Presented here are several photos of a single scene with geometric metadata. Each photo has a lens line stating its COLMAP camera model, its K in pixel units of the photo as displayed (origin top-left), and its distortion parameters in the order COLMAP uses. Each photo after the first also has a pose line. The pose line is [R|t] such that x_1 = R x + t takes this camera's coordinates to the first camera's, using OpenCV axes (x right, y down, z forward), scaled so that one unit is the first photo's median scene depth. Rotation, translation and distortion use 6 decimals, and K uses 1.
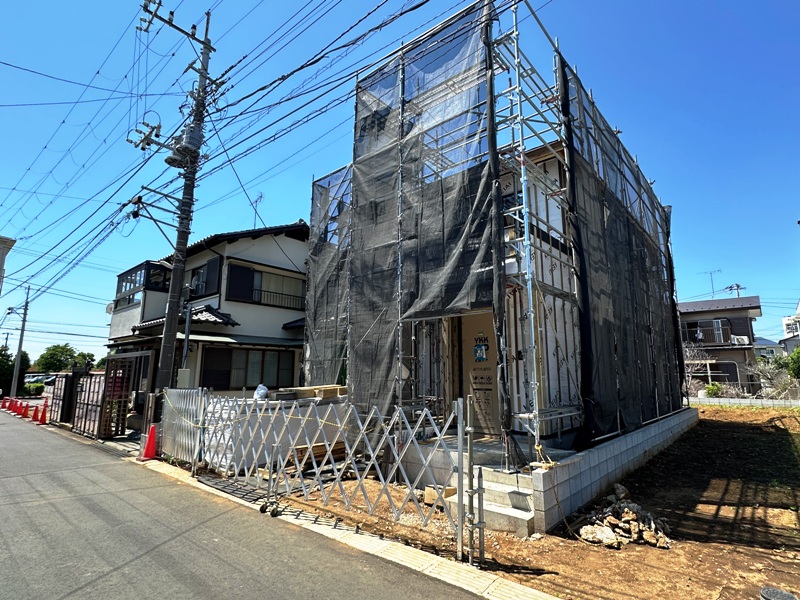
lens RADIAL K [[424.2, 0, 399.4], [0, 424.2, 300.1], [0, 0, 1]] dist [-0.004206, -0.000295]
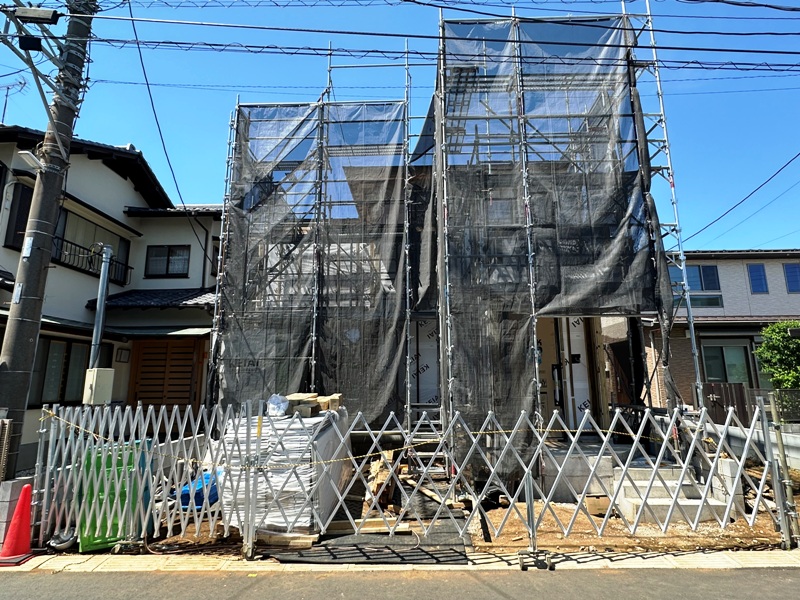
lens RADIAL K [[449.6, 0, 402.1], [0, 449.6, 299.5], [0, 0, 1]] dist [-0.005271, 0.000521]
pose [[0.760681, 0.111857, 0.639415, -0.841113], [-0.106219, 0.993213, -0.047384, 0.091711], [-0.640376, -0.031874, 0.767400, 0.475897]]
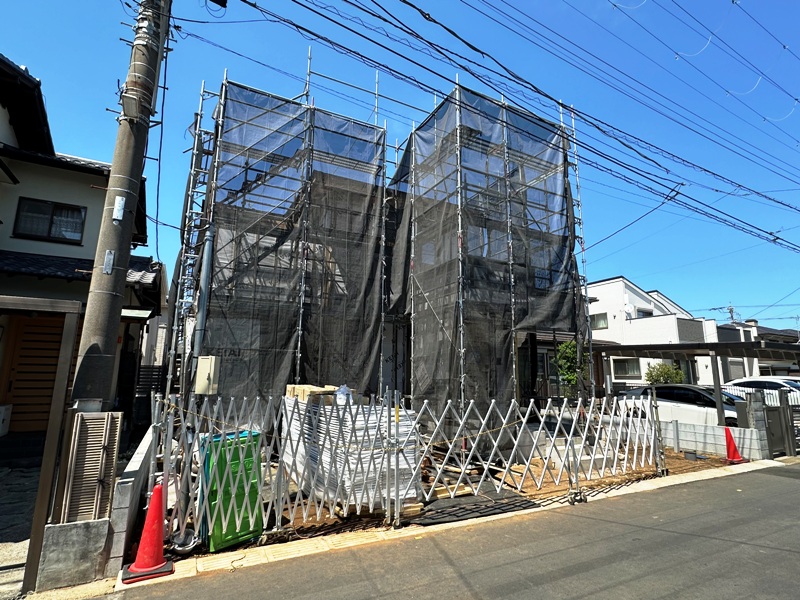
lens RADIAL K [[424.2, 0, 400.1], [0, 424.2, 300.3], [0, 0, 1]] dist [-0.004206, -0.000295]
pose [[0.348502, 0.171024, 0.921573, -1.281509], [-0.177620, 0.977448, -0.114224, 0.166474], [-0.920324, -0.123883, 0.371020, 0.891647]]
